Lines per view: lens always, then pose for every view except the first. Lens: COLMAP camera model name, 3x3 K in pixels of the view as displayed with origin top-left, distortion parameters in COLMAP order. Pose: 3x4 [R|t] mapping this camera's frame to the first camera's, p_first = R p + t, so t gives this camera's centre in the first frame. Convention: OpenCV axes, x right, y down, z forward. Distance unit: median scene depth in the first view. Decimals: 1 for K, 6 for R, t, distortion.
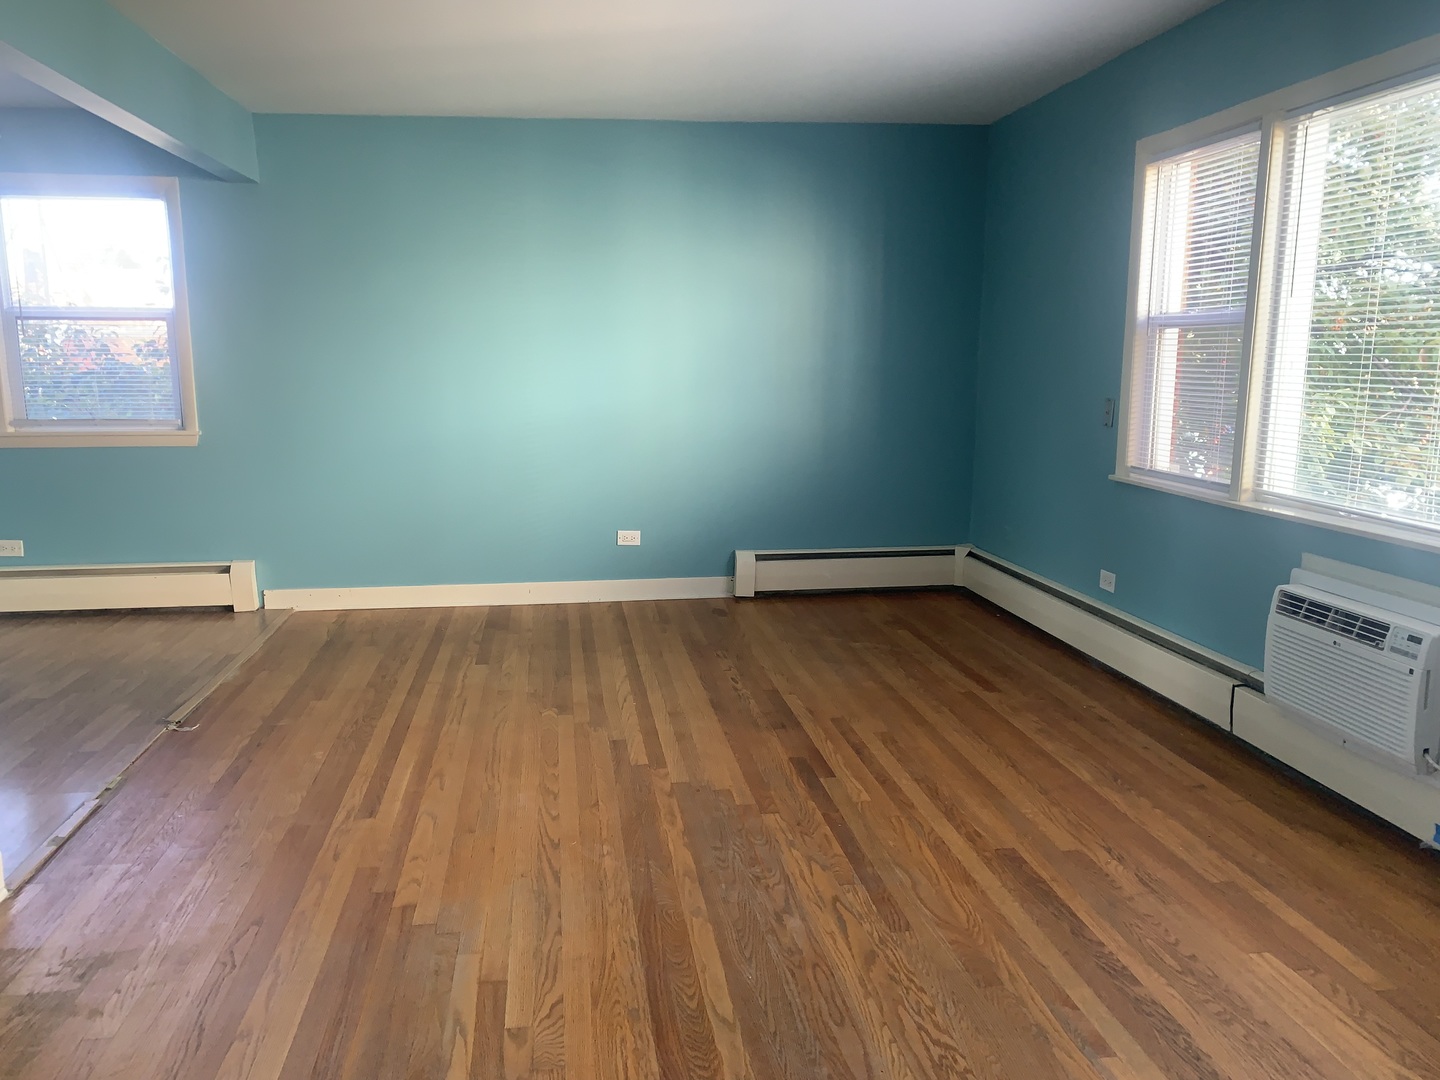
lens RADIAL K [[1097.2, 0, 705.5], [0, 1097.2, 544.5], [0, 0, 1]] dist [0.059752, -0.089617]
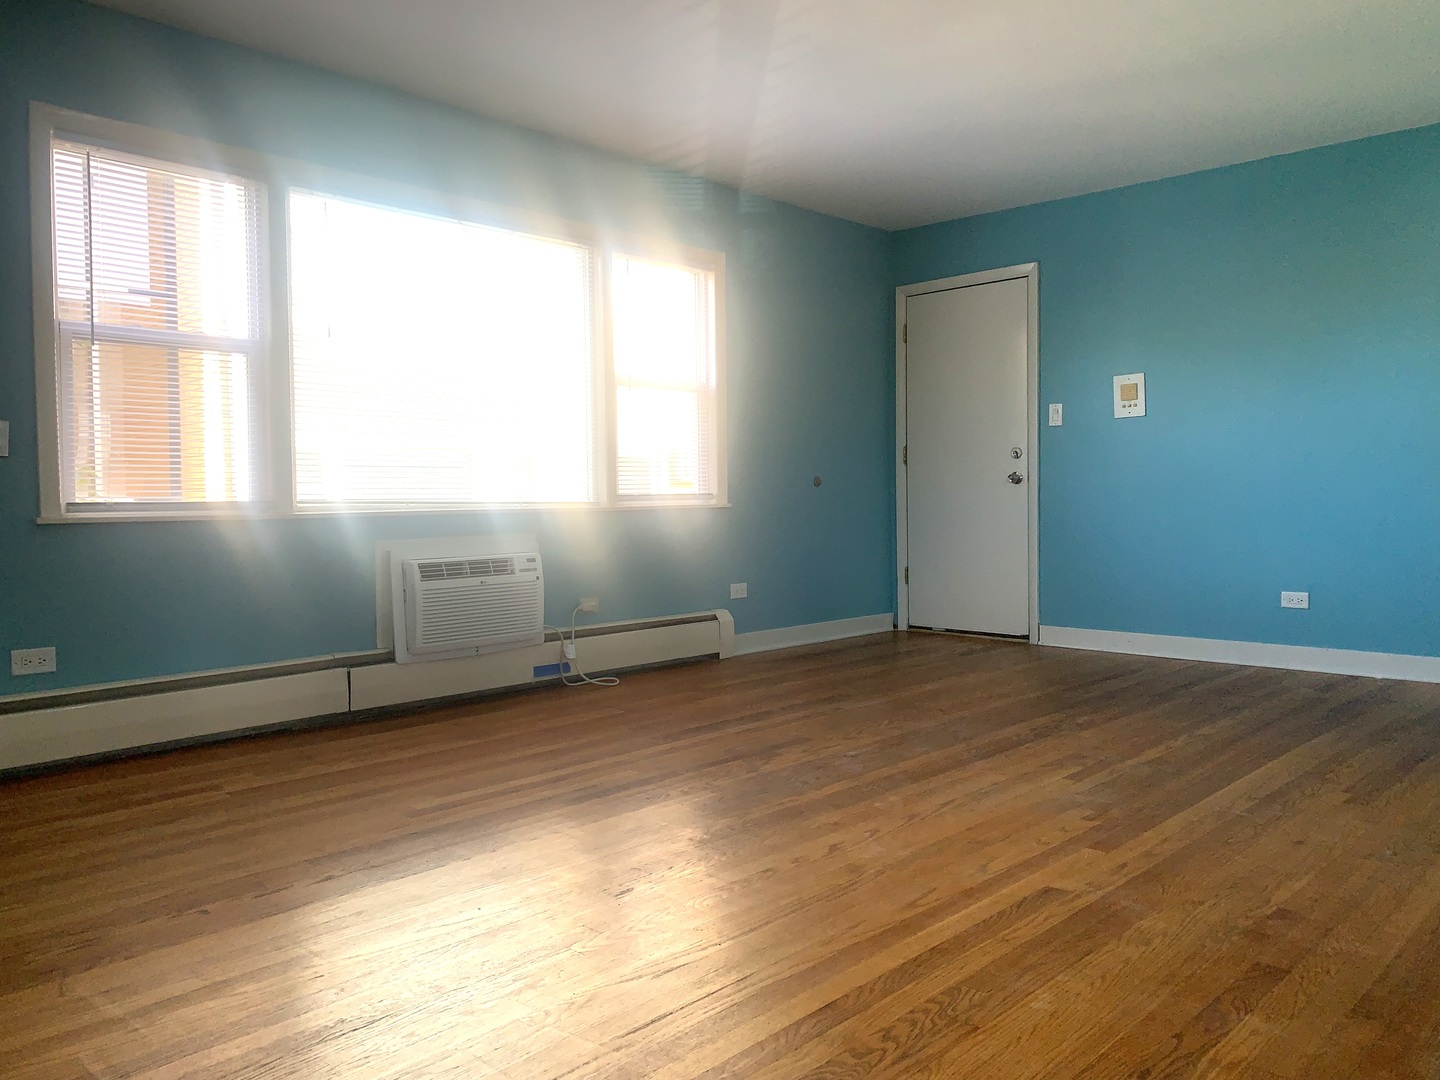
lens RADIAL K [[1097.2, 0, 713.7], [0, 1097.2, 538.6], [0, 0, 1]] dist [0.059752, -0.089617]
pose [[-0.620872, -0.020881, 0.783634, -0.552190], [0.147605, 0.978650, 0.143025, -0.094684], [-0.769890, 0.204469, -0.604535, 1.173824]]
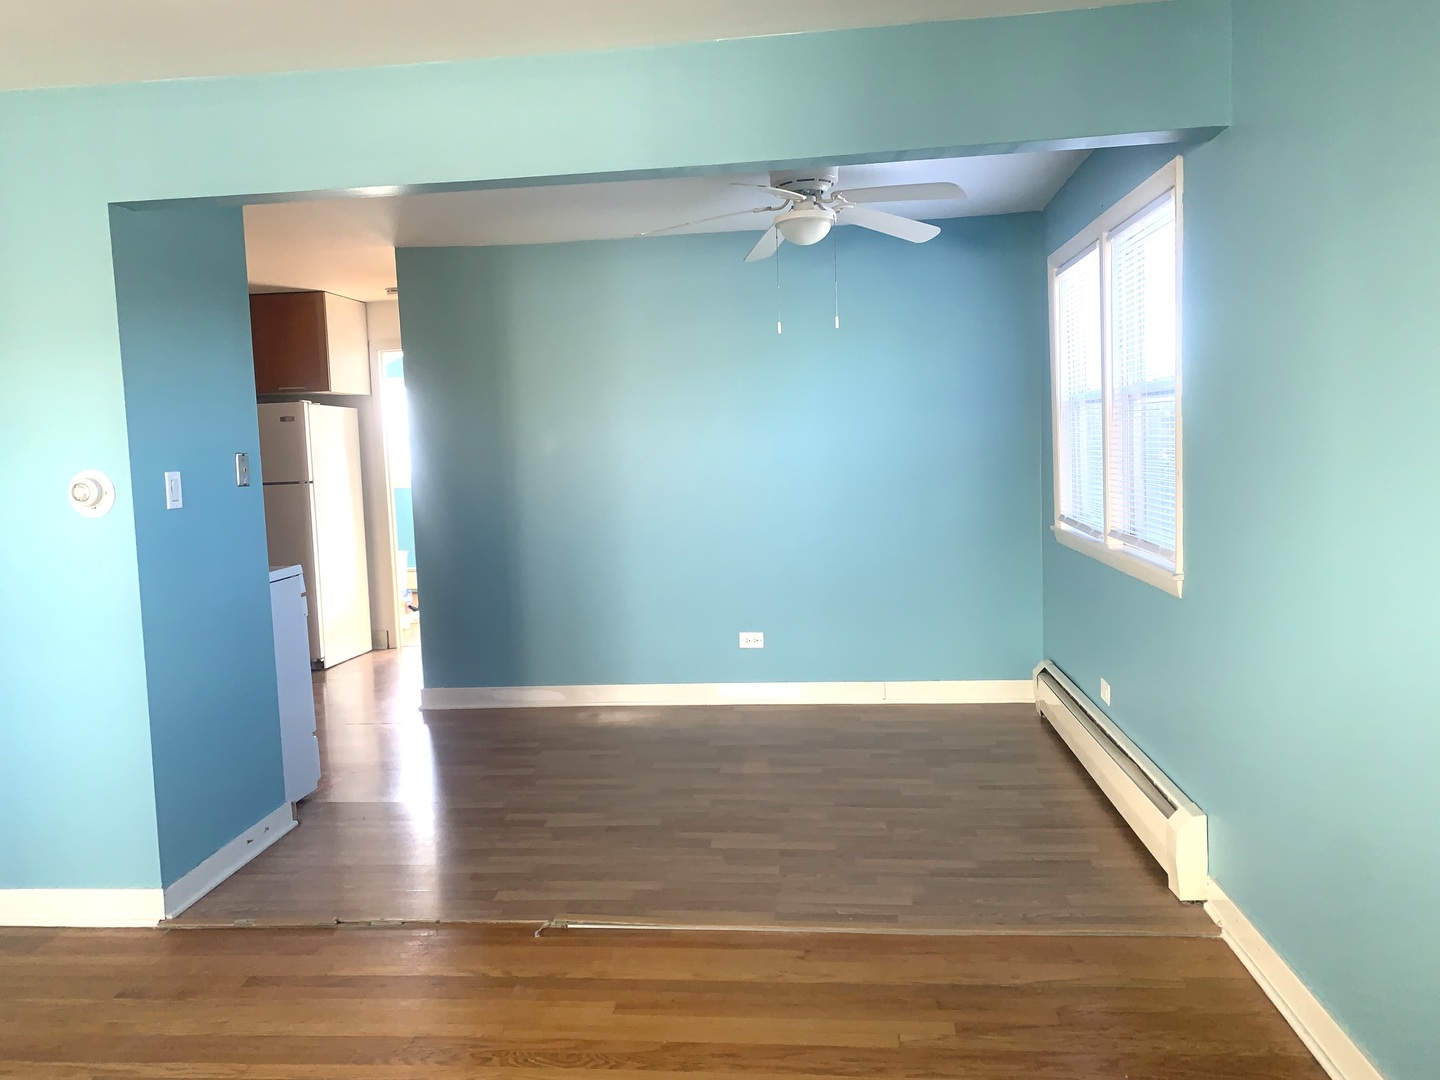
lens RADIAL K [[1097.2, 0, 720.4], [0, 1097.2, 538.9], [0, 0, 1]] dist [0.059752, -0.089617]
pose [[-0.229680, 0.096318, -0.968489, 0.229501], [-0.131320, 0.982925, 0.128896, -0.214556], [0.964366, 0.156787, -0.213110, 1.133809]]
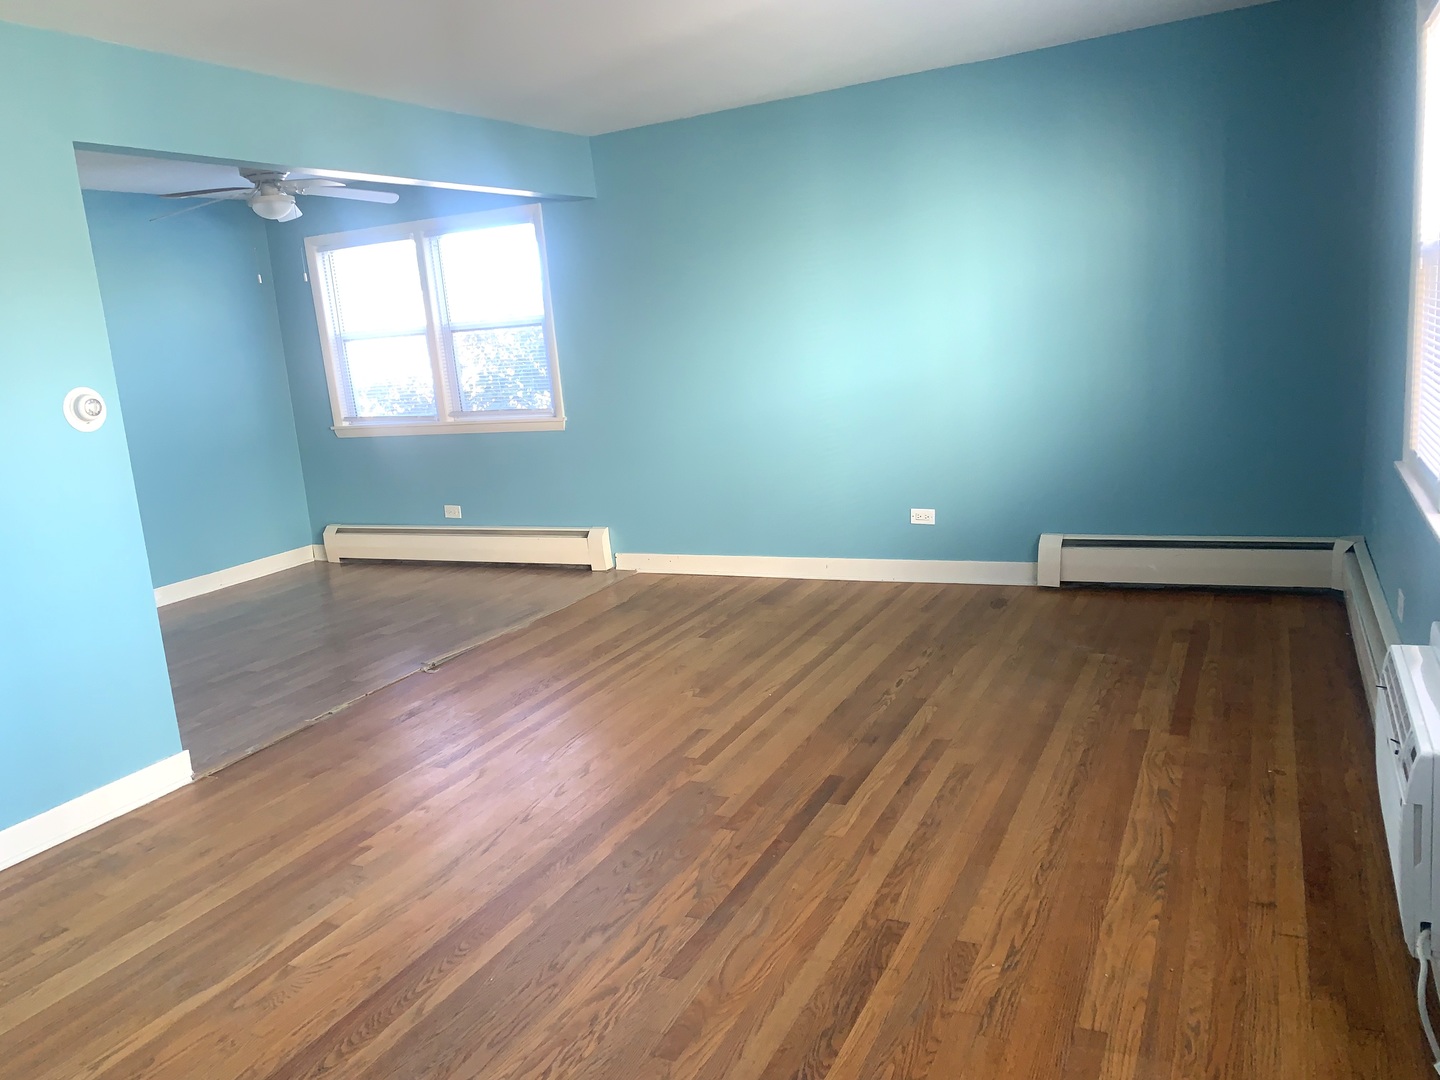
lens RADIAL K [[1097.2, 0, 704.6], [0, 1097.2, 533.2], [0, 0, 1]] dist [0.059752, -0.089617]
pose [[0.821476, 0.039528, -0.568871, 0.436395], [-0.015125, 0.998754, 0.047557, -0.047108], [0.570042, -0.030463, 0.821050, 0.146918]]
